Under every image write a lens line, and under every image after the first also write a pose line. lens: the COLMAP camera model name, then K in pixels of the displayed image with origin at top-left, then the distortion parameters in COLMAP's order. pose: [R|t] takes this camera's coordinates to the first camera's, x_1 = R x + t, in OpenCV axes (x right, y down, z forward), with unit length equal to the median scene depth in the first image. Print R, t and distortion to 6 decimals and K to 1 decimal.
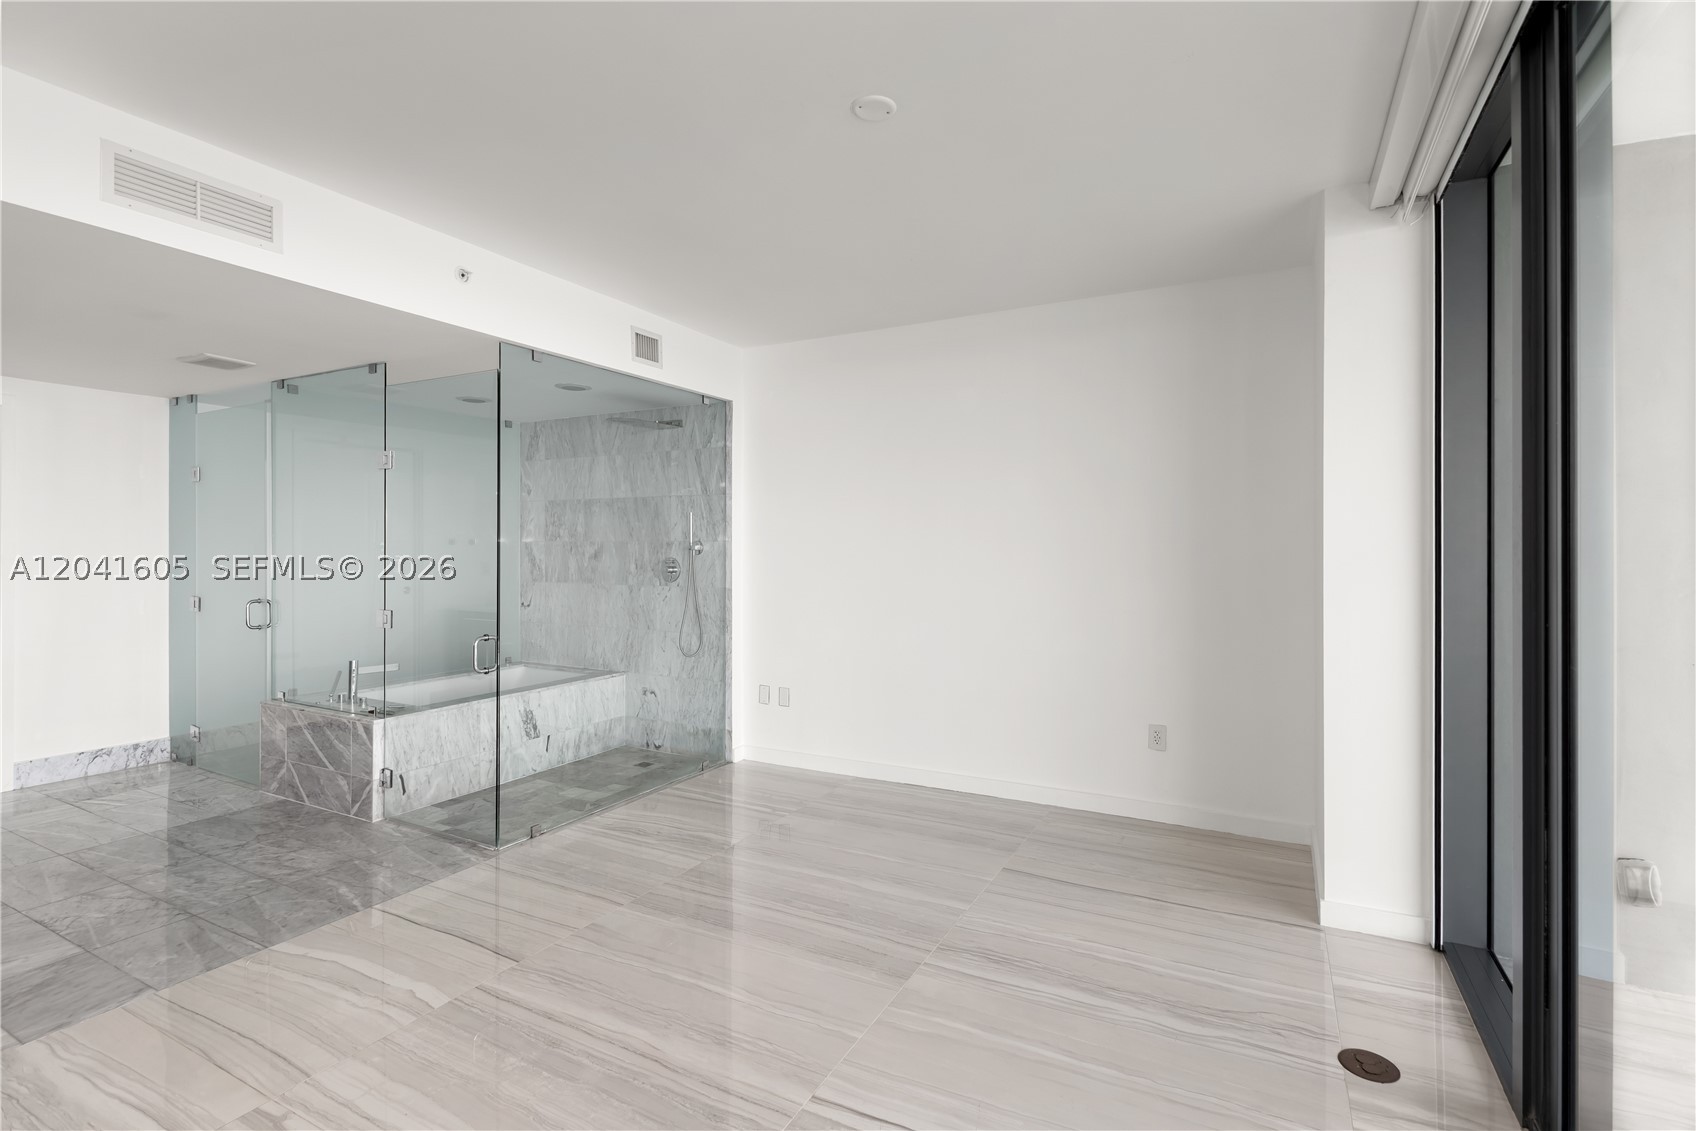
lens RADIAL K [[784.5, 0, 845.6], [0, 784.5, 552.3], [0, 0, 1]] dist [0.000641, -0.000758]
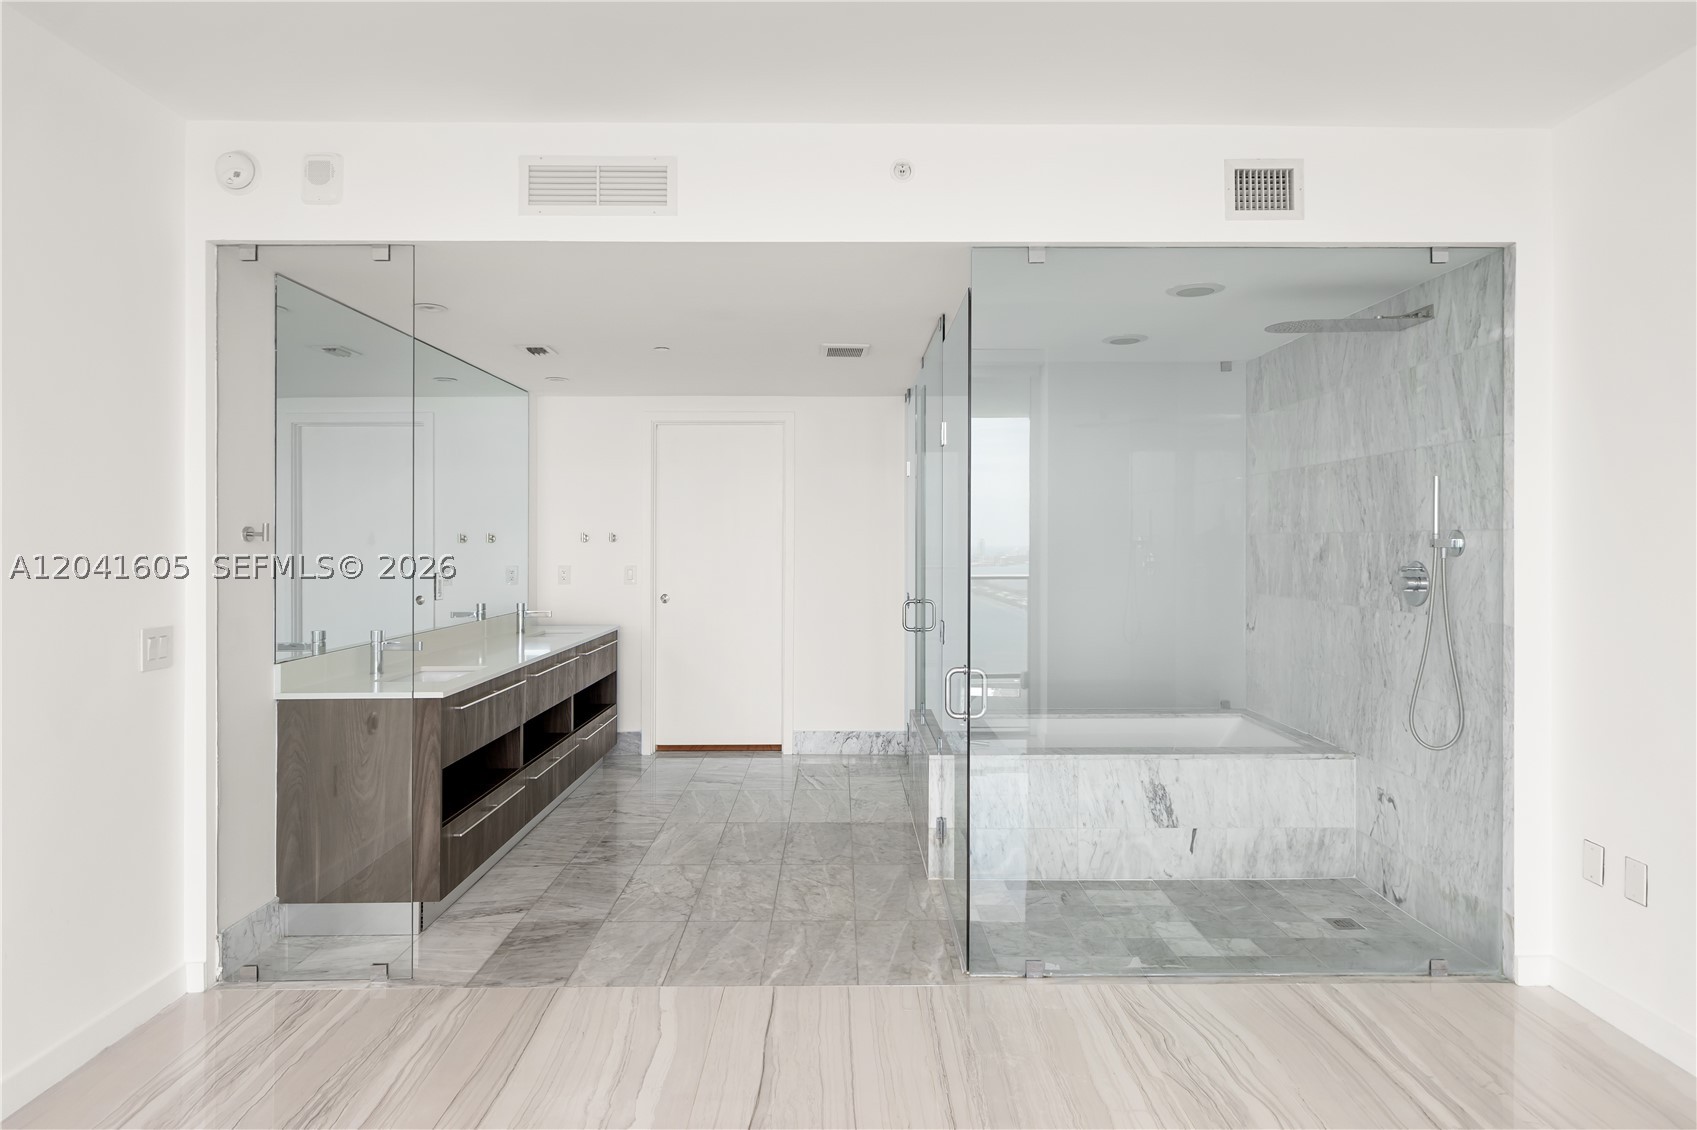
lens RADIAL K [[947.8, 0, 848.2], [0, 947.8, 545.5], [0, 0, 1]] dist [0.004840, 0.000096]
pose [[0.483001, 0.001072, -0.875619, 0.172885], [-0.003746, 0.999993, -0.000842, -0.002212], [0.875612, 0.003687, 0.483001, 0.349721]]
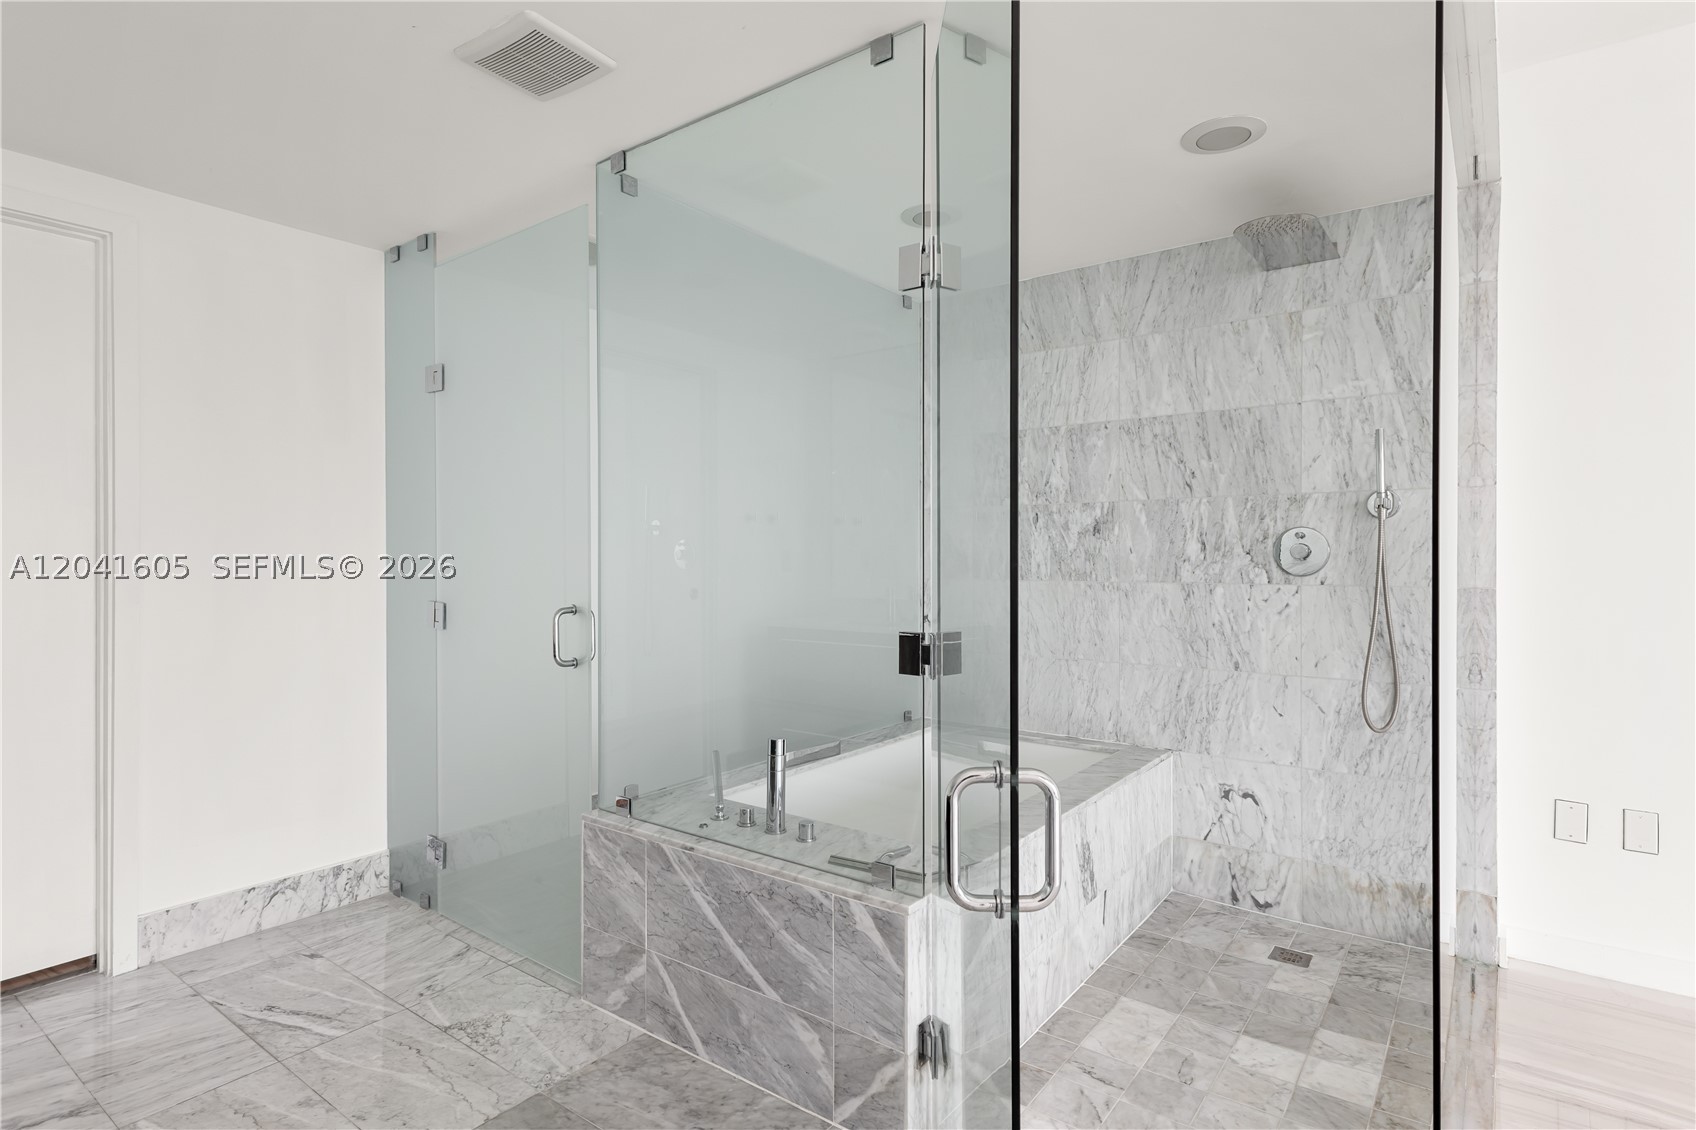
lens RADIAL K [[871.2, 0, 850.7], [0, 871.2, 562.1], [0, 0, 1]] dist [0.021779, -0.000741]
pose [[0.988196, -0.003518, -0.153152, -0.437876], [0.003968, 0.999989, 0.002634, 0.027563], [0.153141, -0.003211, 0.988199, 0.429294]]
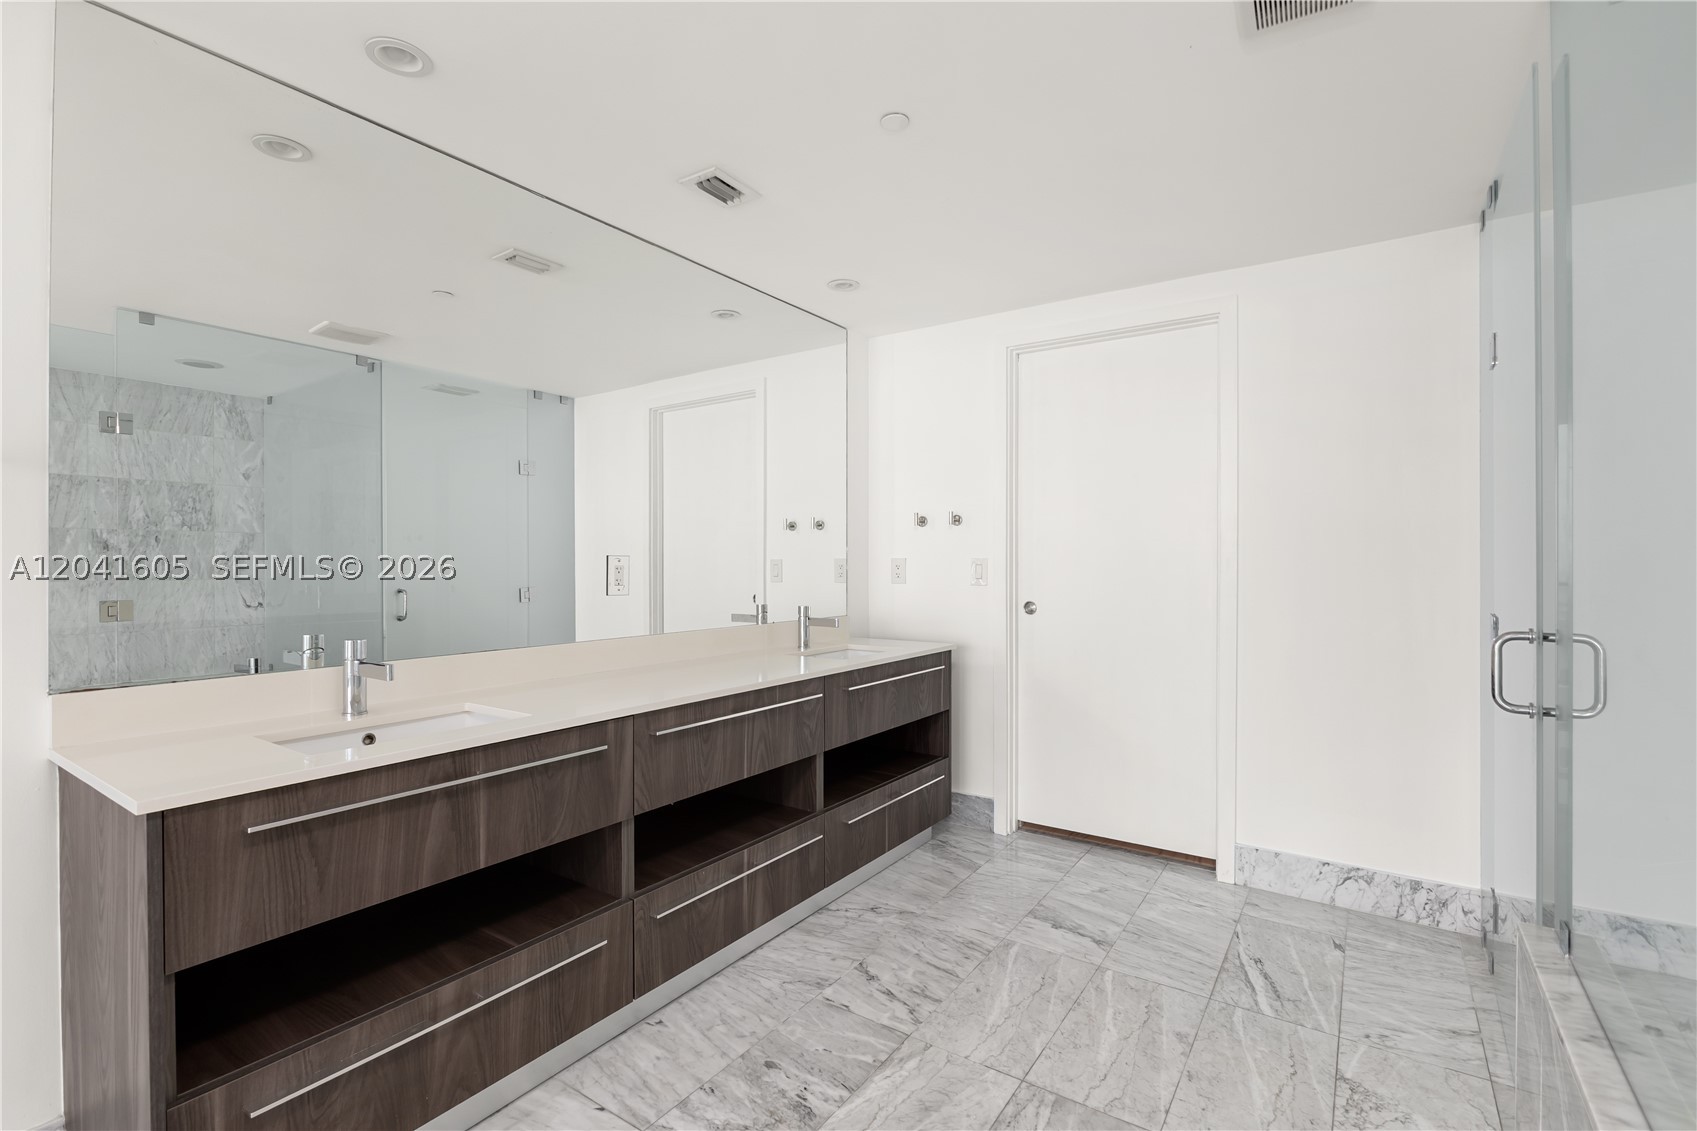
lens RADIAL K [[771.3, 0, 853.1], [0, 771.3, 560.1], [0, 0, 1]] dist [-0.001611, -0.000386]
pose [[-0.097838, -0.002928, -0.995198, -0.330453], [-0.008387, 0.999963, -0.002117, 0.027328], [0.995167, 0.008140, -0.097859, 0.649705]]
